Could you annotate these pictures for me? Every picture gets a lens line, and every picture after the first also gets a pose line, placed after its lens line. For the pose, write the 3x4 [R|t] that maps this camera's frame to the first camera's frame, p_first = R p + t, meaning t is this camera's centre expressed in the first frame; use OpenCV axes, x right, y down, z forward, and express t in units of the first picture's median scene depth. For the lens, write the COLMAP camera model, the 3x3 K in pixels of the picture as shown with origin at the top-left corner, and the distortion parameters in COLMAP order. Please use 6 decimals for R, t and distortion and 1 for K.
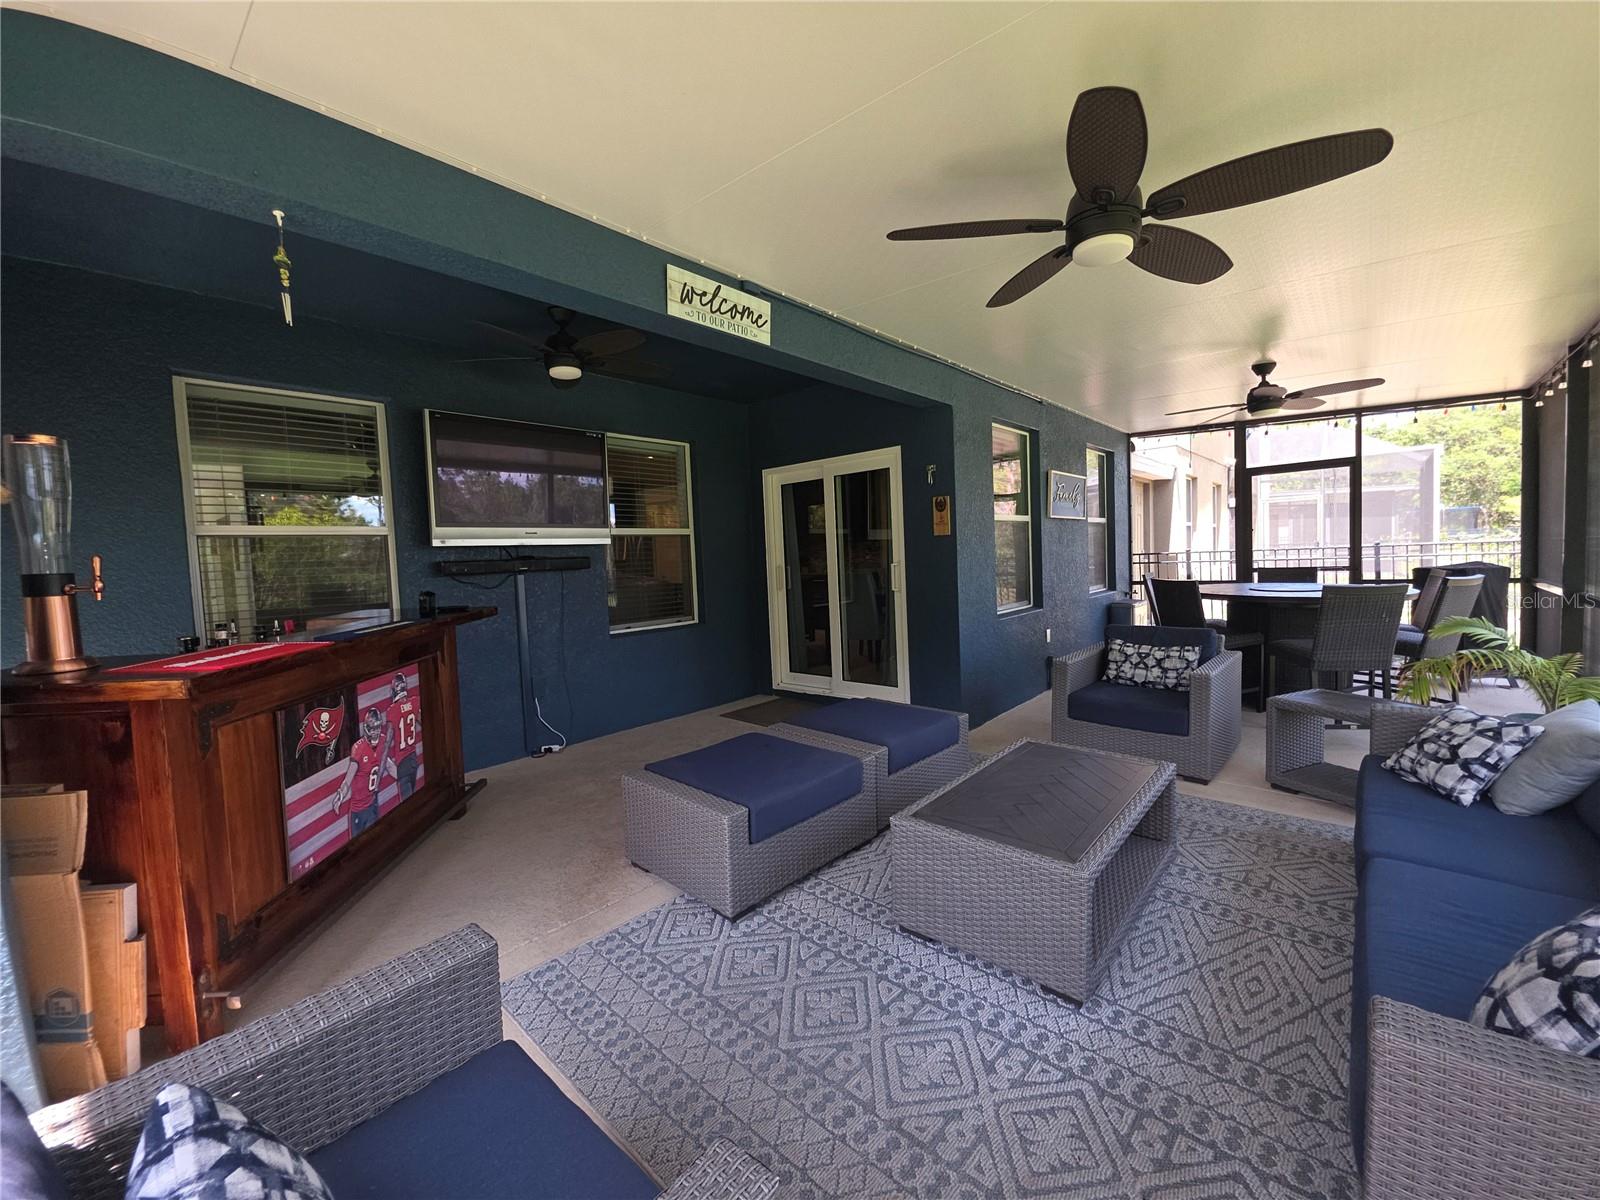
lens RADIAL K [[637.4, 0, 800.7], [0, 637.4, 591.1], [0, 0, 1]] dist [0.018050, -0.008790]
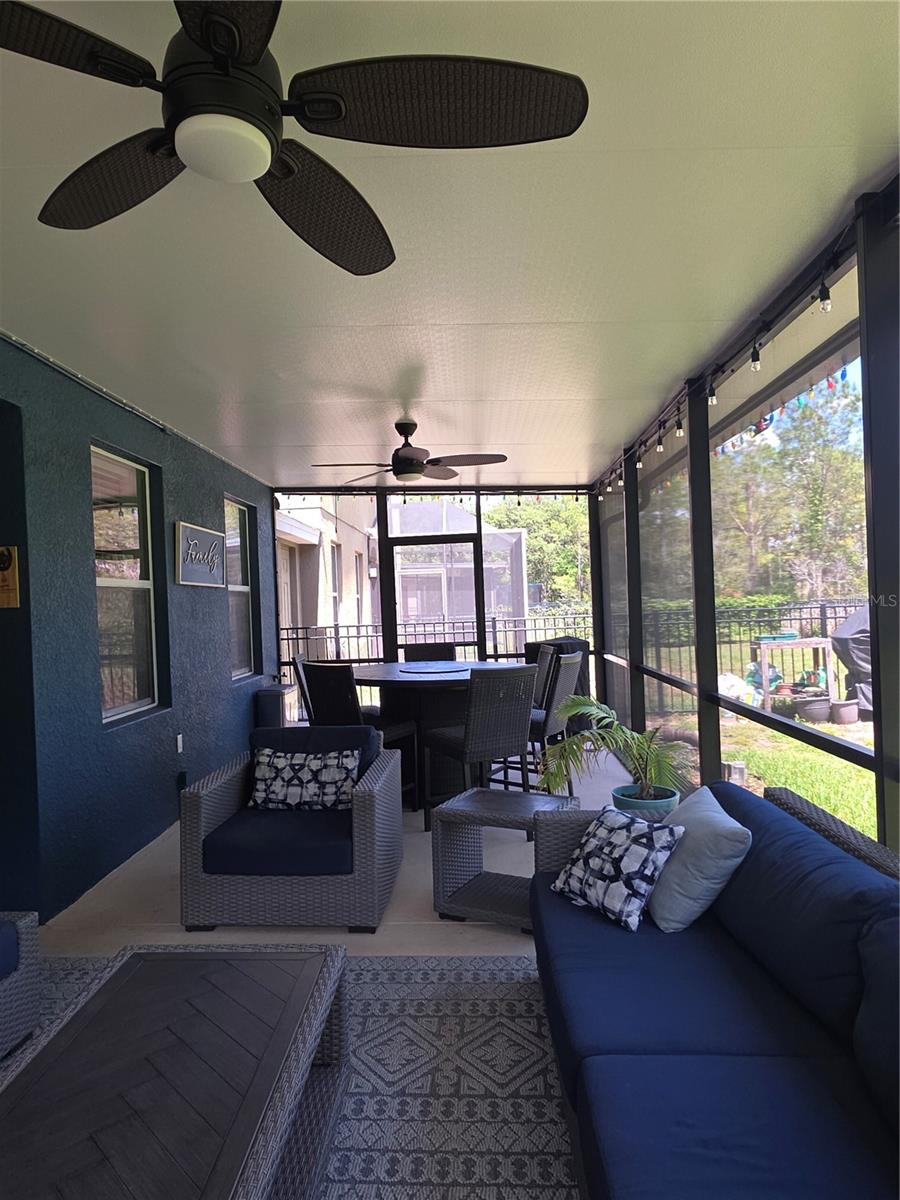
lens RADIAL K [[739.9, 0, 450.0], [0, 739.9, 600.0], [0, 0, 1]] dist [-0.005992, -0.002550]
pose [[0.761985, 0.014012, 0.647444, 0.096250], [0.042388, 0.996543, -0.071454, -0.028807], [-0.646207, 0.081890, 0.758756, 0.189134]]
